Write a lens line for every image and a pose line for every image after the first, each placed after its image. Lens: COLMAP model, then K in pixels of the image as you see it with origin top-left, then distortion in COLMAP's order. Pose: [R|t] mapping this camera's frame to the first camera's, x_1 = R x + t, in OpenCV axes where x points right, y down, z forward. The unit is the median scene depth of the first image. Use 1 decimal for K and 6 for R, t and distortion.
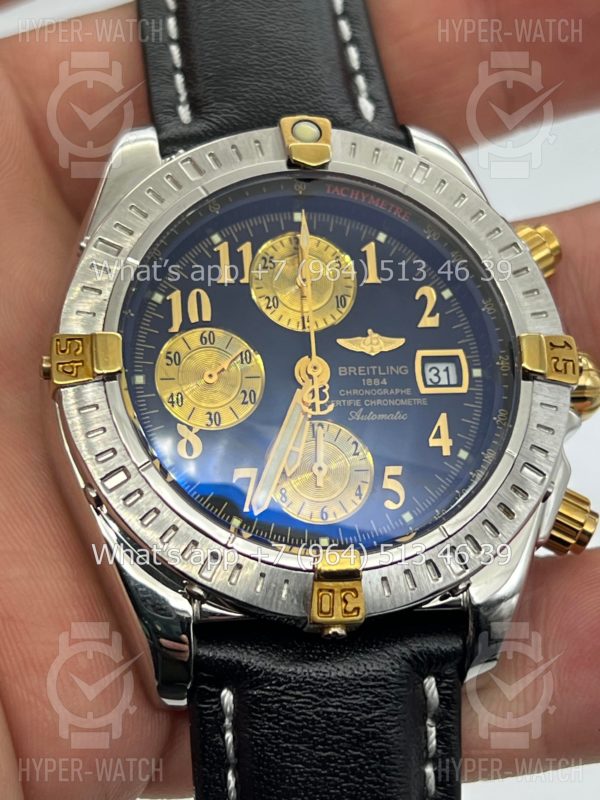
lens RADIAL K [[1864.4, 0, 300.3], [0, 1864.4, 414.9], [0, 0, 1]] dist [0.157746, 0.000000]
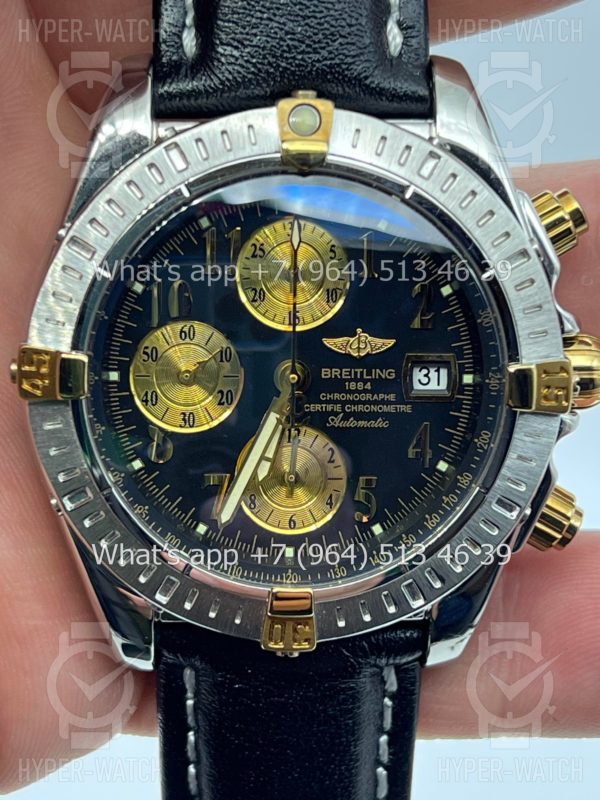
lens RADIAL K [[1864.4, 0, 296.3], [0, 1864.4, 370.0], [0, 0, 1]] dist [0.157746, 0.000000]
pose [[0.989358, 0.098339, -0.107239, 0.111113], [-0.051139, 0.925022, 0.376456, -0.388127], [0.136218, -0.366966, 0.920207, 0.109518]]
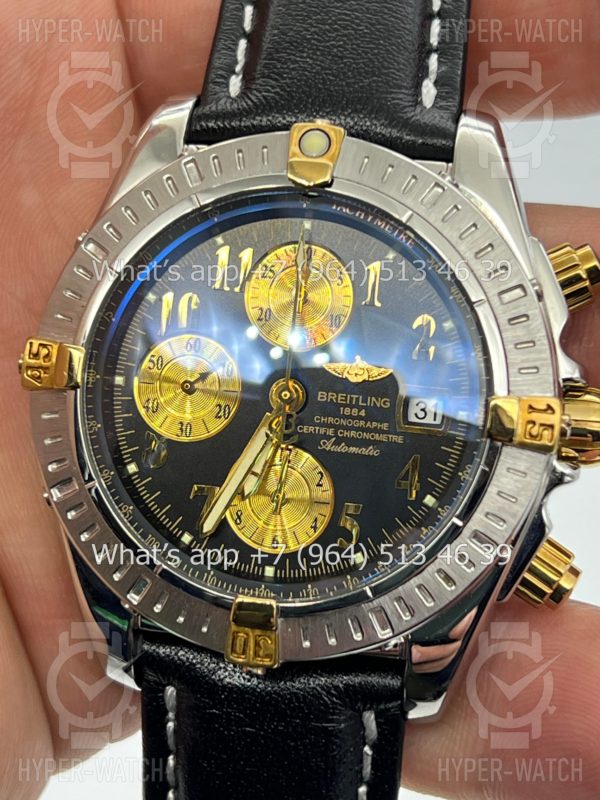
lens RADIAL K [[1864.4, 0, 305.6], [0, 1864.4, 379.5], [0, 0, 1]] dist [0.157746, 0.000000]
pose [[0.932494, 0.160818, -0.323408, 0.329337], [-0.080674, 0.965522, 0.247506, -0.273218], [0.352061, -0.204708, 0.913317, 0.106702]]
